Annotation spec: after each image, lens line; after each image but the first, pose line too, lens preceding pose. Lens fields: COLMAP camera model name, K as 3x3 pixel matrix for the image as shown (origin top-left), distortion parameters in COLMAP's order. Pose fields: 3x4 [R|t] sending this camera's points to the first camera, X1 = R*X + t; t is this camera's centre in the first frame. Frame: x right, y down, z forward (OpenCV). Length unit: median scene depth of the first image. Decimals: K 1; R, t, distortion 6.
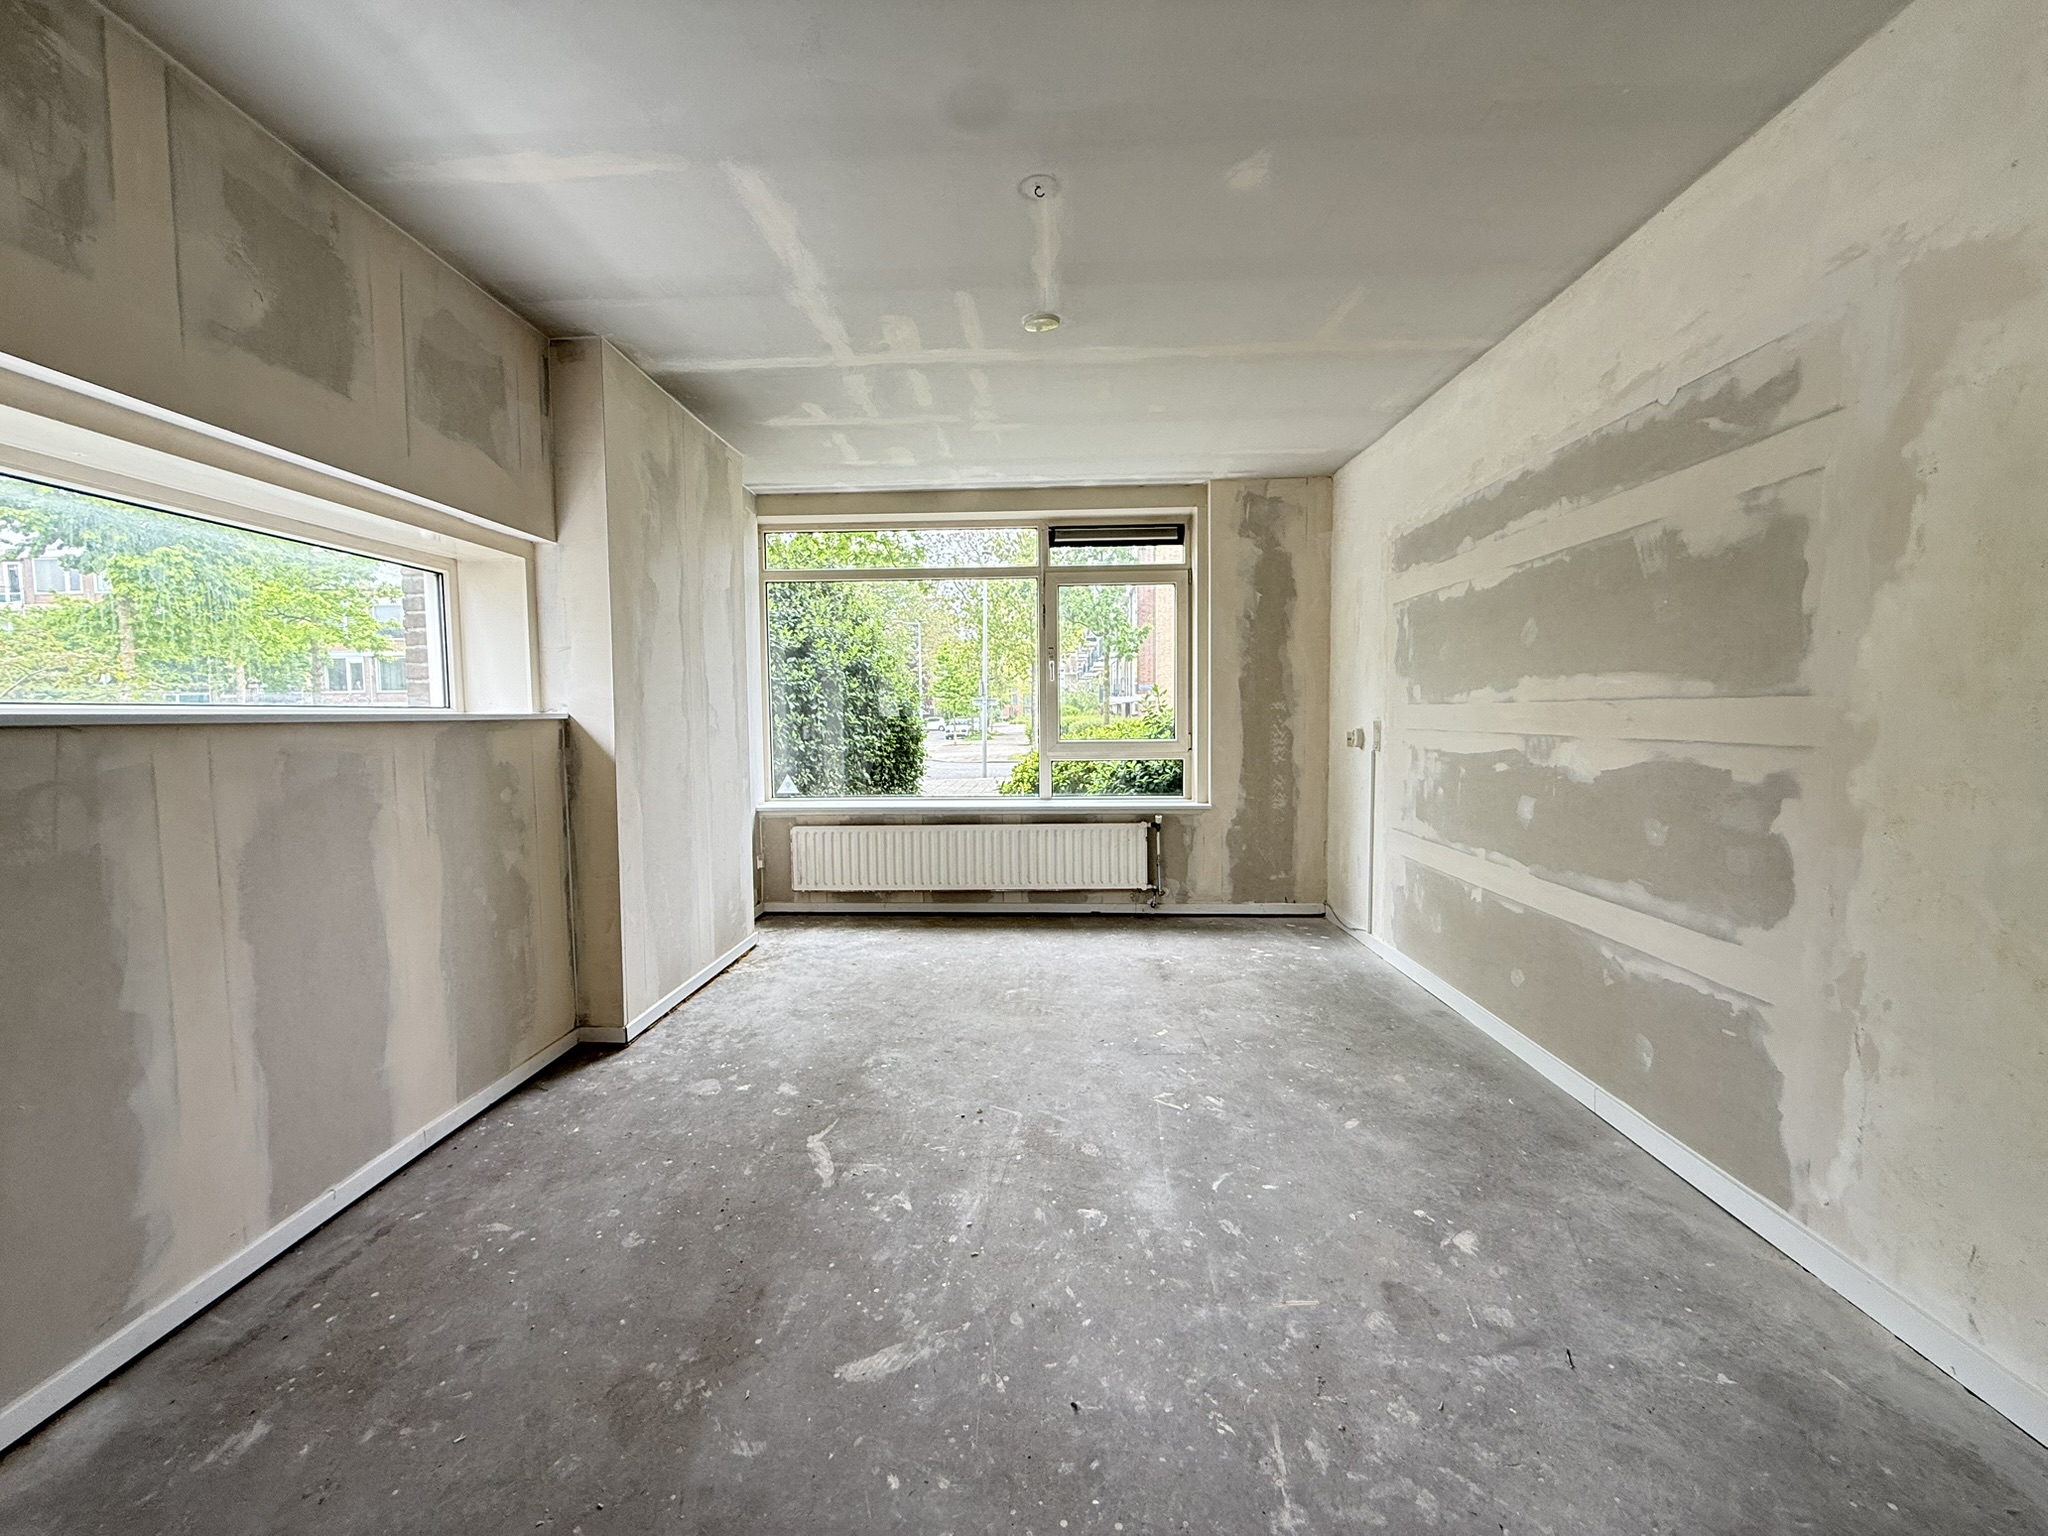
lens RADIAL K [[817.2, 0, 1024.0], [0, 817.2, 768.0], [0, 0, 1]] dist [-0.000082, -0.000144]
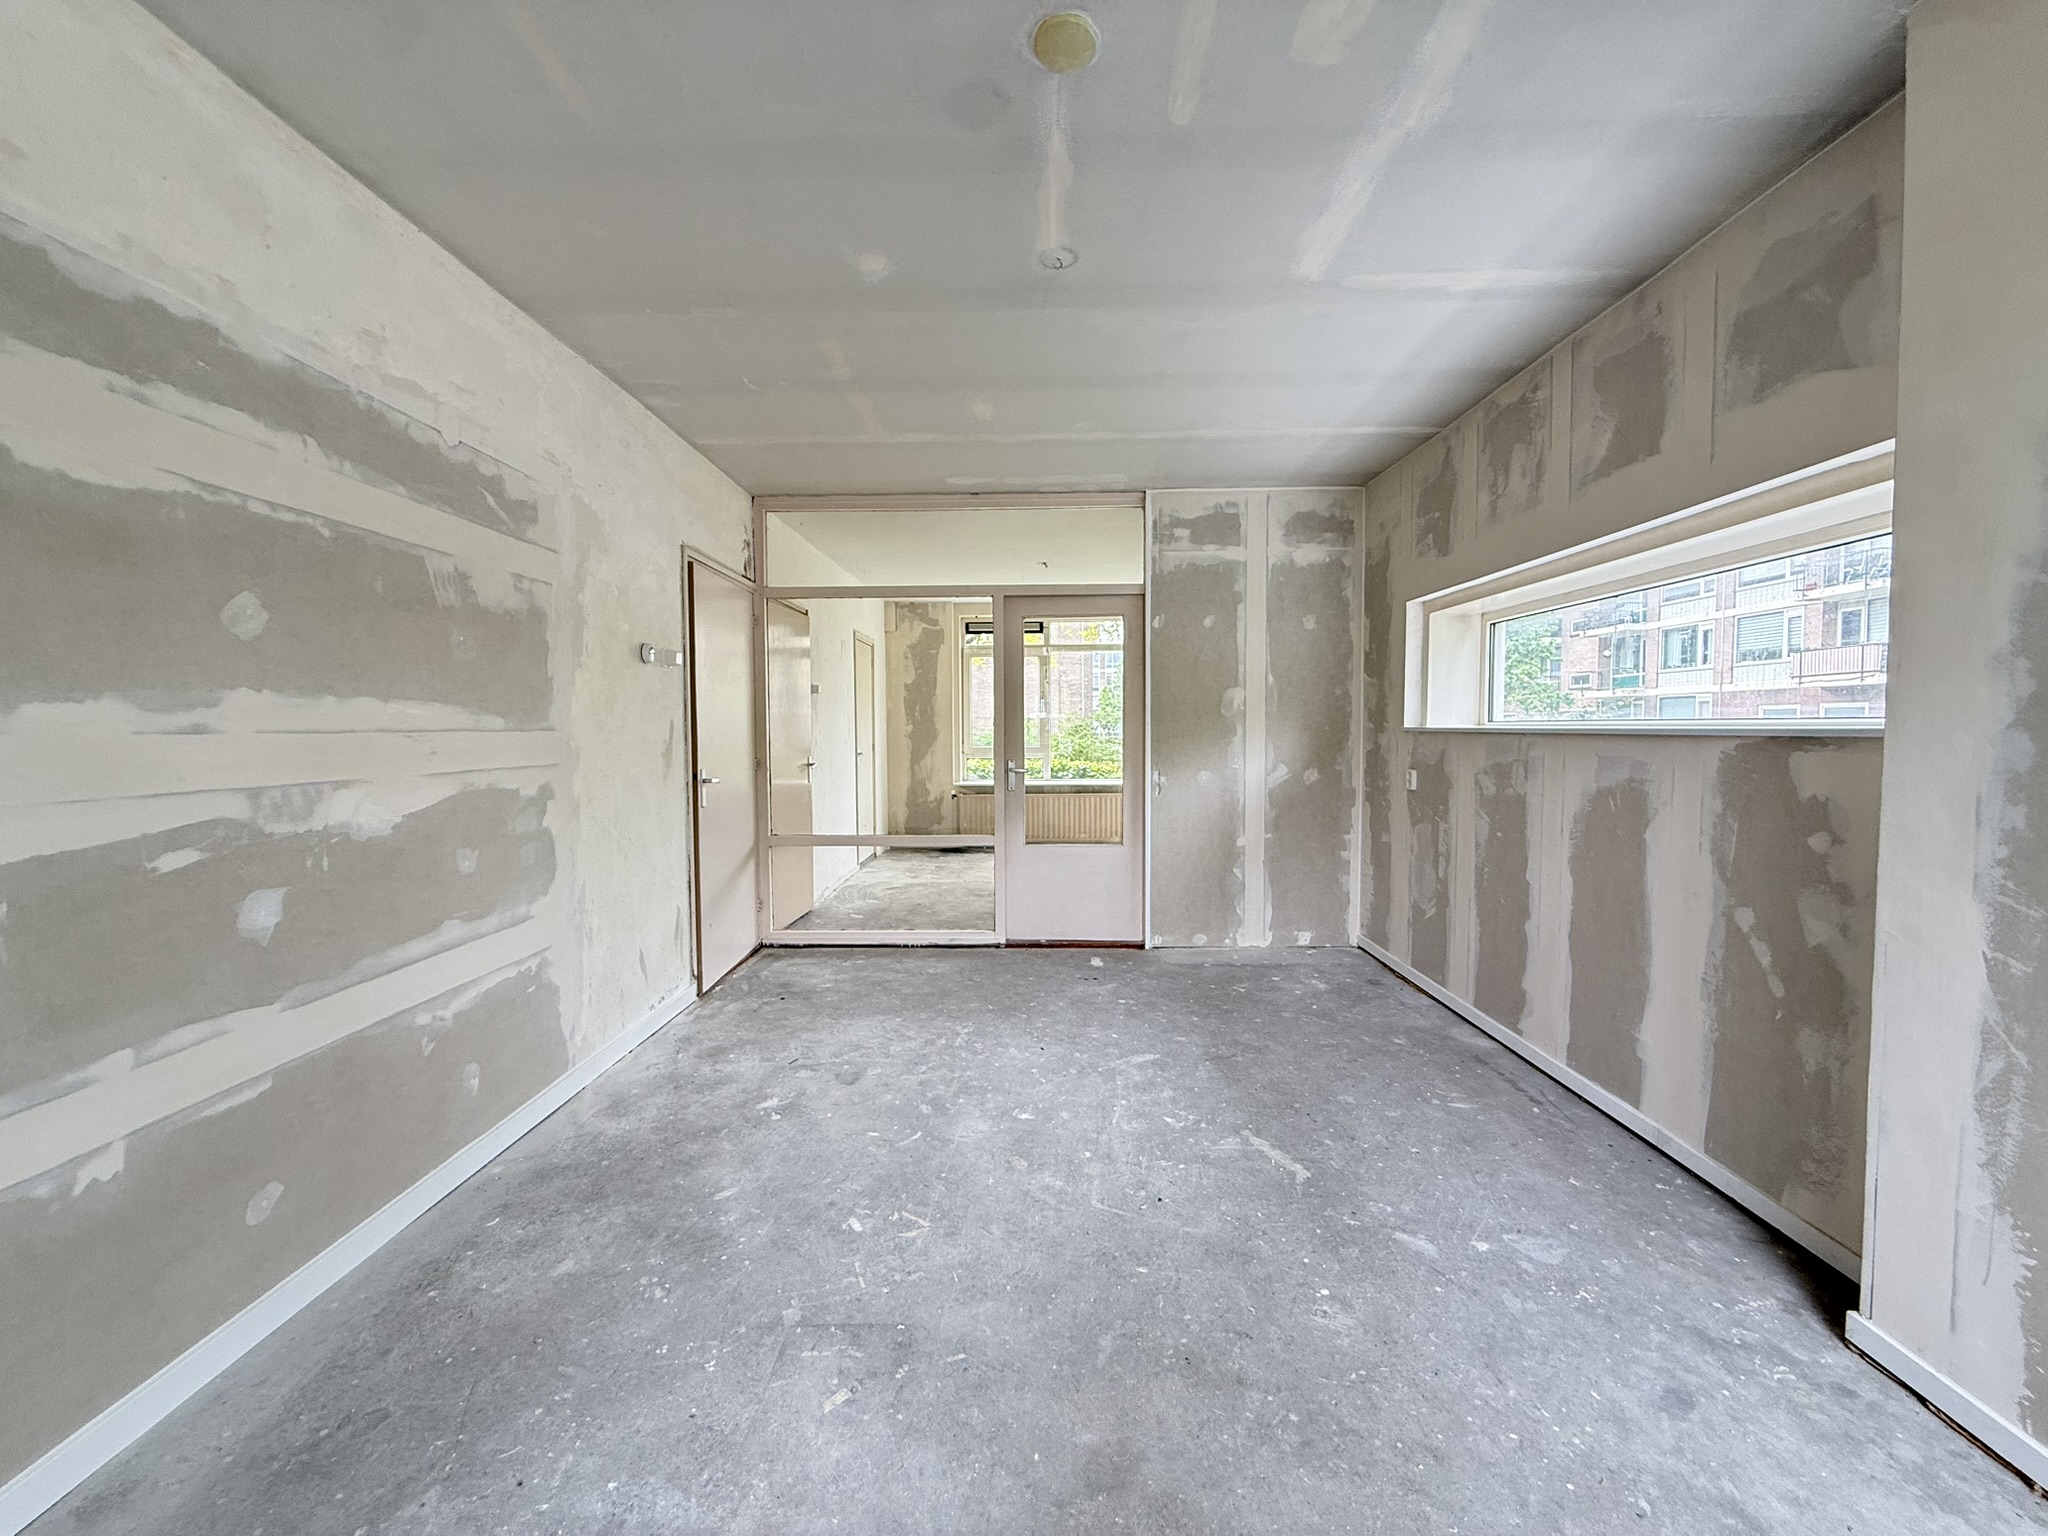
lens RADIAL K [[817.2, 0, 1024.0], [0, 817.2, 768.0], [0, 0, 1]] dist [-0.000082, -0.000144]
pose [[-0.999843, 0.015079, -0.009334, 0.081088], [0.013890, 0.993094, 0.116493, -0.151480], [0.011026, 0.116345, -0.993148, 2.069936]]
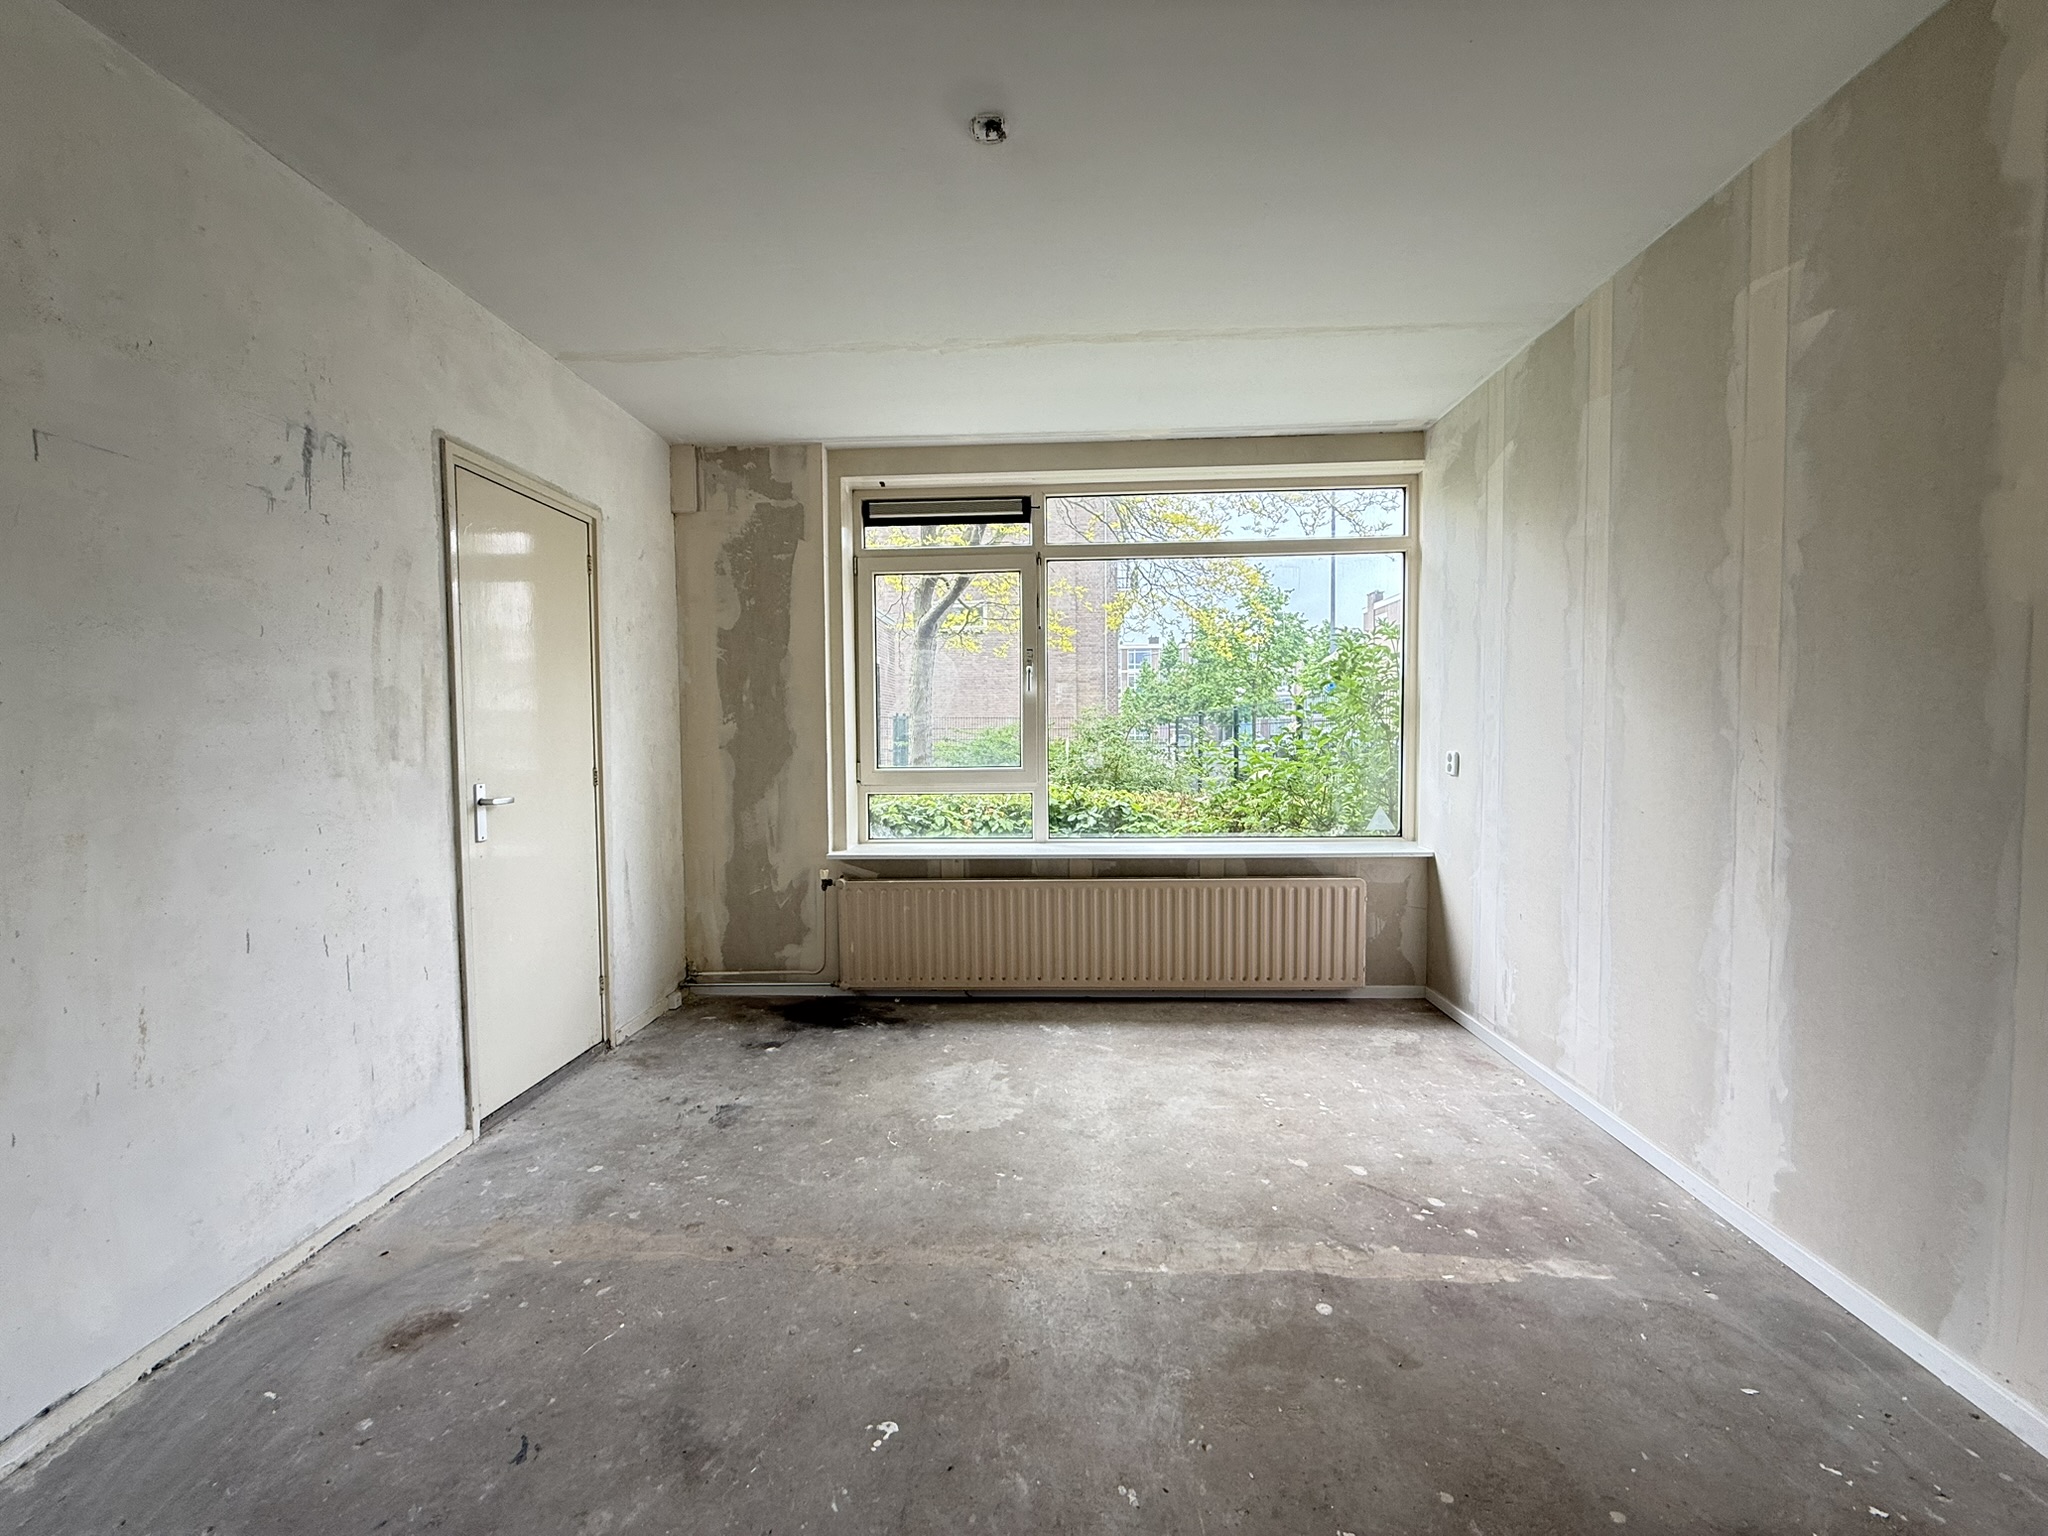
lens RADIAL K [[817.2, 0, 1024.0], [0, 817.2, 768.0], [0, 0, 1]] dist [-0.000082, -0.000144]
pose [[-0.999745, 0.018829, 0.012482, 0.058261], [0.020037, 0.994268, 0.105022, -0.124094], [-0.010433, 0.105246, -0.994392, 1.717563]]
